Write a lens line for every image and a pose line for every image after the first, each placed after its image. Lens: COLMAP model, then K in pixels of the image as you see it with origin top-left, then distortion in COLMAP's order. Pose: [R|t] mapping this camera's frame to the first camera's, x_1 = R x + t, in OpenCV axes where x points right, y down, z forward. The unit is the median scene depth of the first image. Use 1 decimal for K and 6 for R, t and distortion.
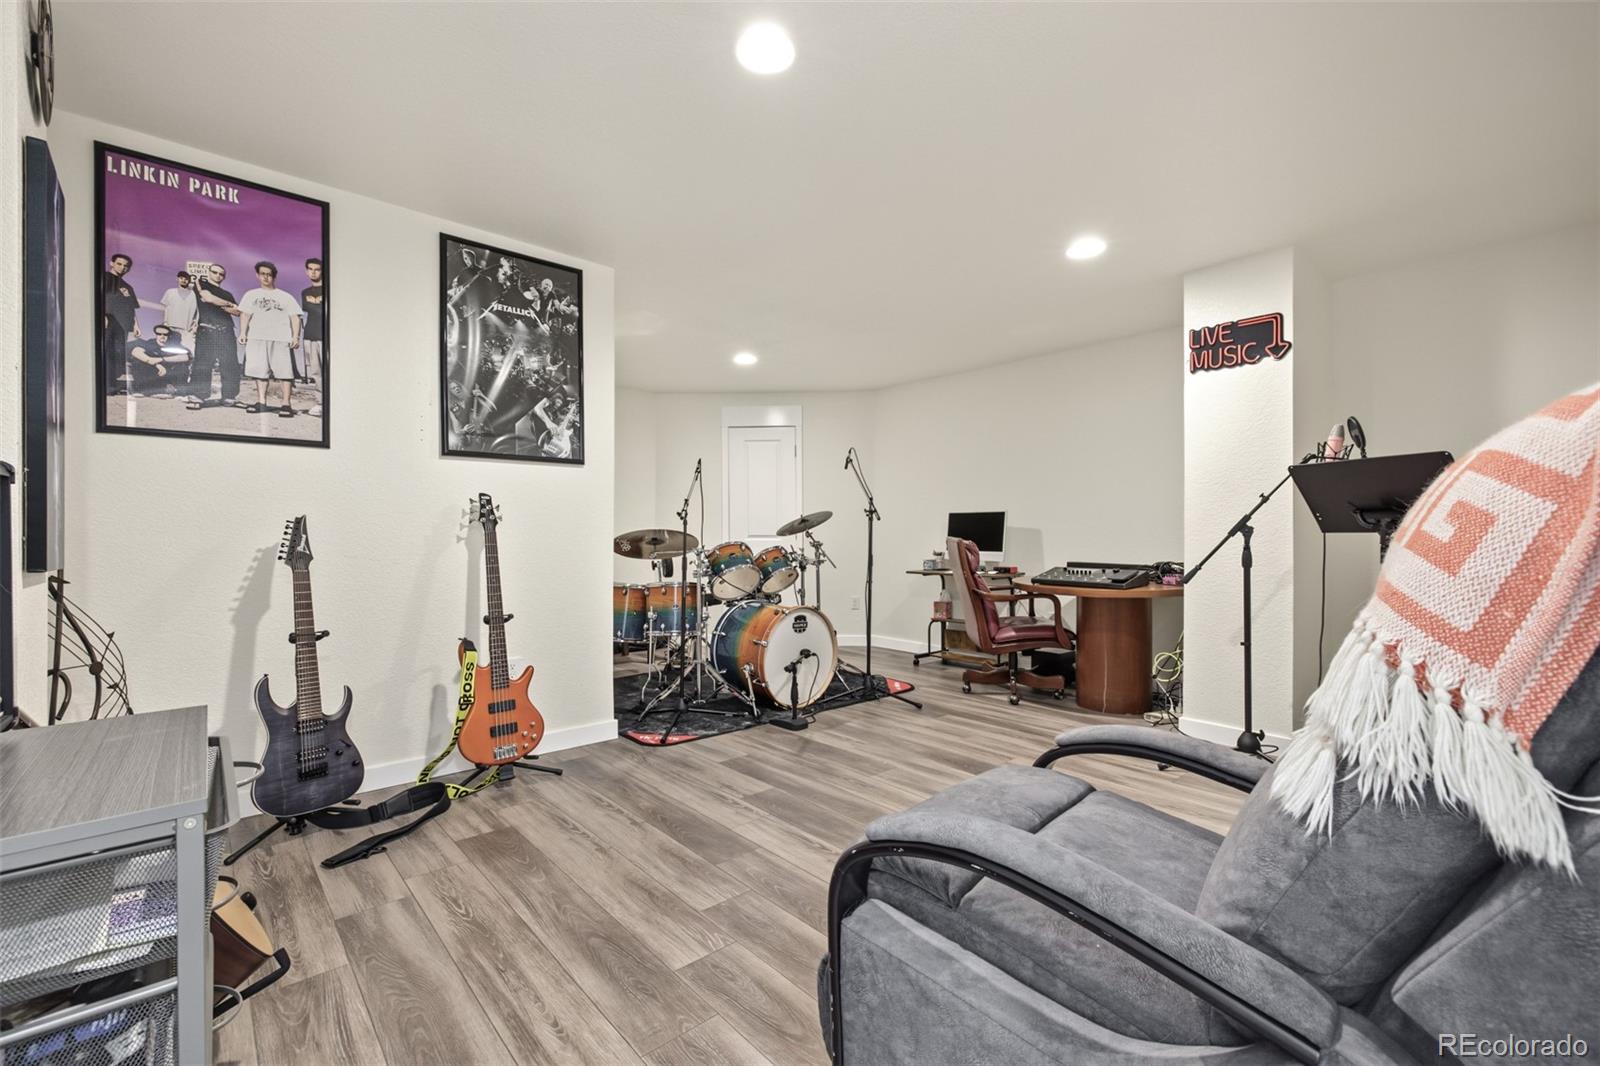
lens RADIAL K [[706.9, 0, 795.2], [0, 706.9, 538.6], [0, 0, 1]] dist [0.000481, -0.000051]
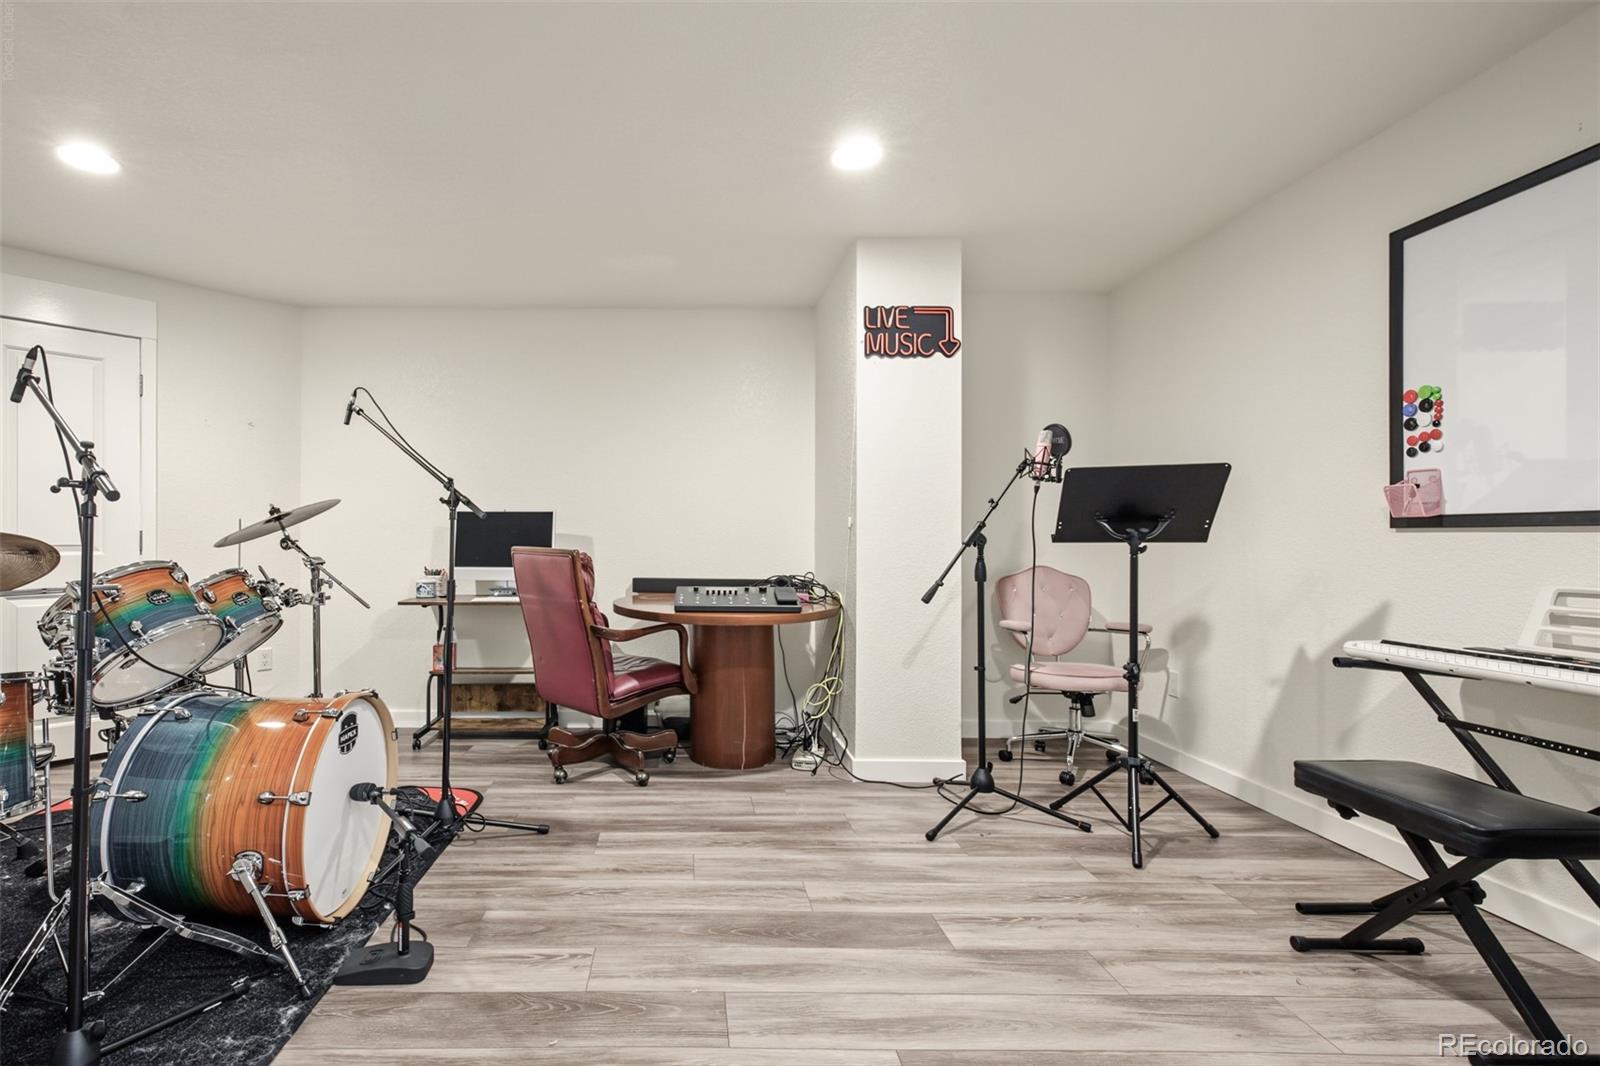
lens RADIAL K [[758.8, 0, 787.3], [0, 758.8, 539.4], [0, 0, 1]] dist [-0.001064, -0.001084]
pose [[0.651047, 0.003508, 0.759029, -0.199792], [0.002582, 0.999973, -0.006837, -0.005307], [-0.759033, 0.006411, 0.651020, 0.470031]]
